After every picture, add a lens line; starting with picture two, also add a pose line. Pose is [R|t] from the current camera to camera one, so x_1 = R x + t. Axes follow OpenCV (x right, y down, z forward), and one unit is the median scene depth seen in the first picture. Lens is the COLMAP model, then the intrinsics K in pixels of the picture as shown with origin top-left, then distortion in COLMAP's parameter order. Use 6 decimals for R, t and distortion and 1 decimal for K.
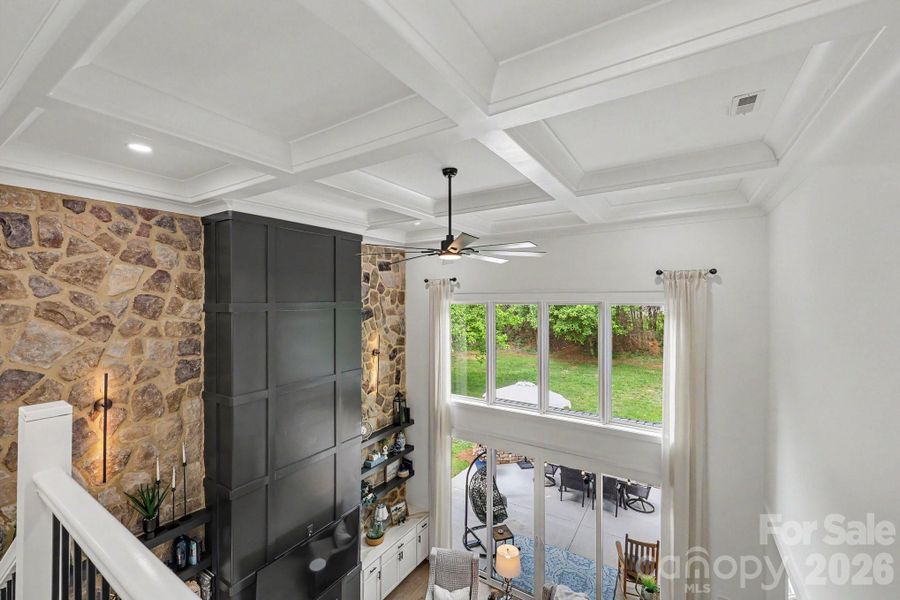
lens RADIAL K [[372.6, 0, 449.8], [0, 372.6, 300.0], [0, 0, 1]] dist [-0.001780, 0.000296]
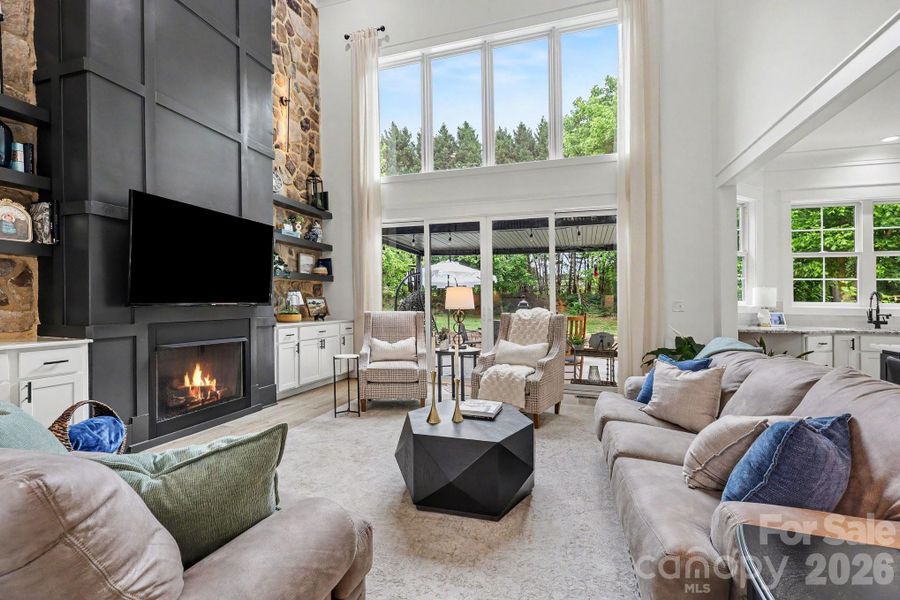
lens RADIAL K [[410.9, 0, 442.0], [0, 410.9, 302.7], [0, 0, 1]] dist [0.002270, 0.000676]
pose [[0.970764, -0.011354, 0.239766, -0.084277], [0.013151, 0.999896, -0.005897, 0.550023], [-0.239674, 0.008877, 0.970813, 0.072411]]
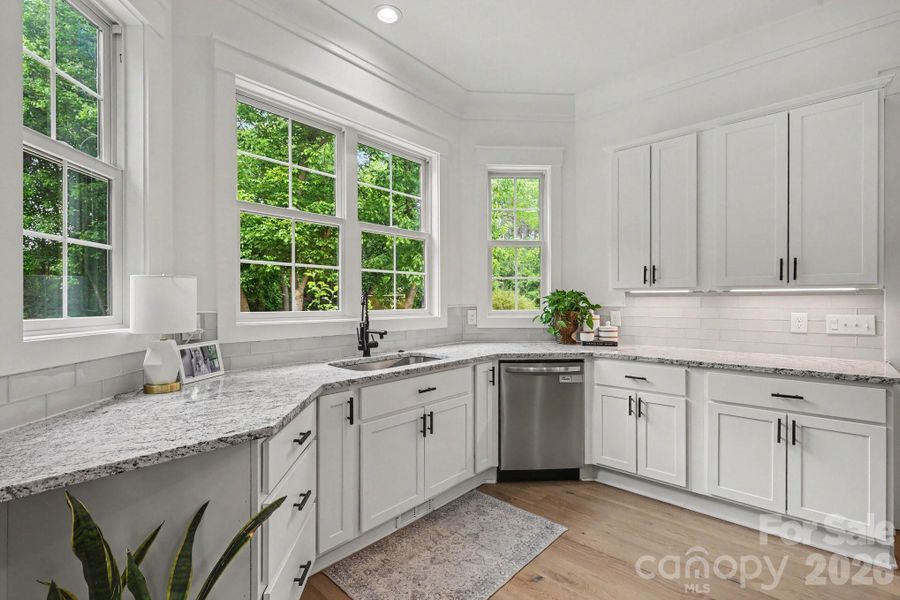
lens RADIAL K [[410.9, 0, 441.9], [0, 410.9, 296.0], [0, 0, 1]] dist [0.002270, 0.000676]
pose [[0.196256, -0.010681, 0.980495, 0.459035], [0.012594, 0.999886, 0.008372, 0.538568], [-0.980472, 0.010705, 0.196368, 0.447352]]
